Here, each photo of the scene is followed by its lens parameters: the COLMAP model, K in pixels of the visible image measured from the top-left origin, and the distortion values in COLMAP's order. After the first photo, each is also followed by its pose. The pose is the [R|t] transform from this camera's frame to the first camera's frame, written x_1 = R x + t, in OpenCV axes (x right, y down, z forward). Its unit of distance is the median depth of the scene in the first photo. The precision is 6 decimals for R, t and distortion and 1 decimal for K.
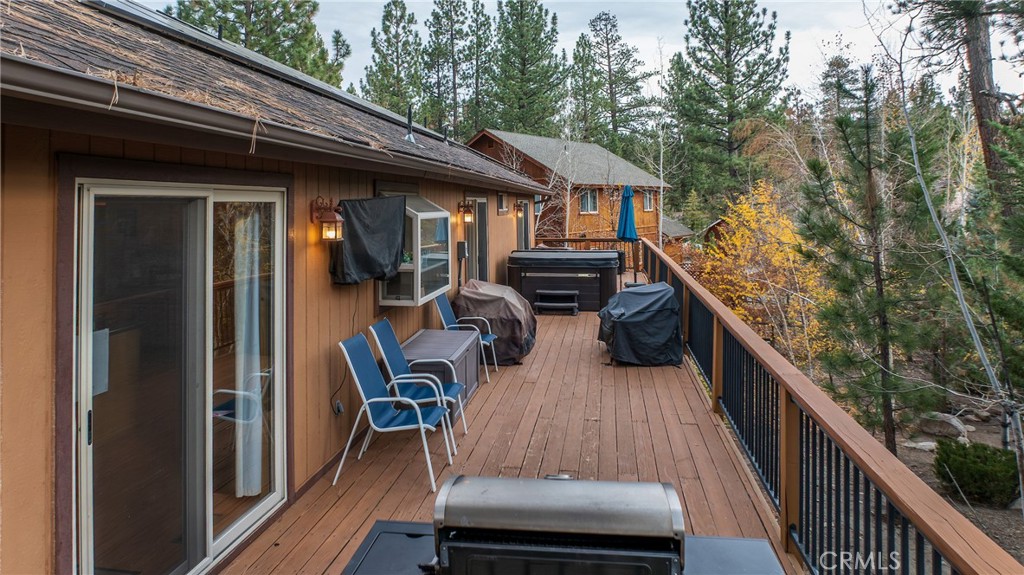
lens RADIAL K [[707.1, 0, 510.3], [0, 707.1, 225.4], [0, 0, 1]] dist [-0.005530, -0.000185]
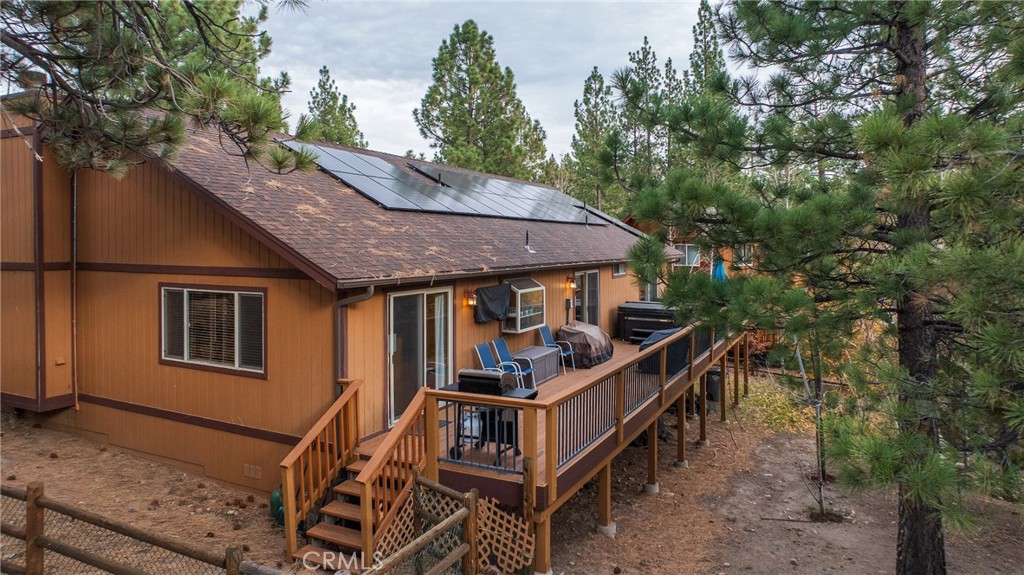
lens RADIAL K [[687.3, 0, 512.0], [0, 687.3, 287.5], [0, 0, 1]] dist [0.000233, -0.000054]
pose [[0.951606, 0.021172, -0.306591, 0.289192], [-0.009851, 0.999213, 0.038424, -0.062806], [0.307163, -0.033544, 0.951065, -0.584052]]
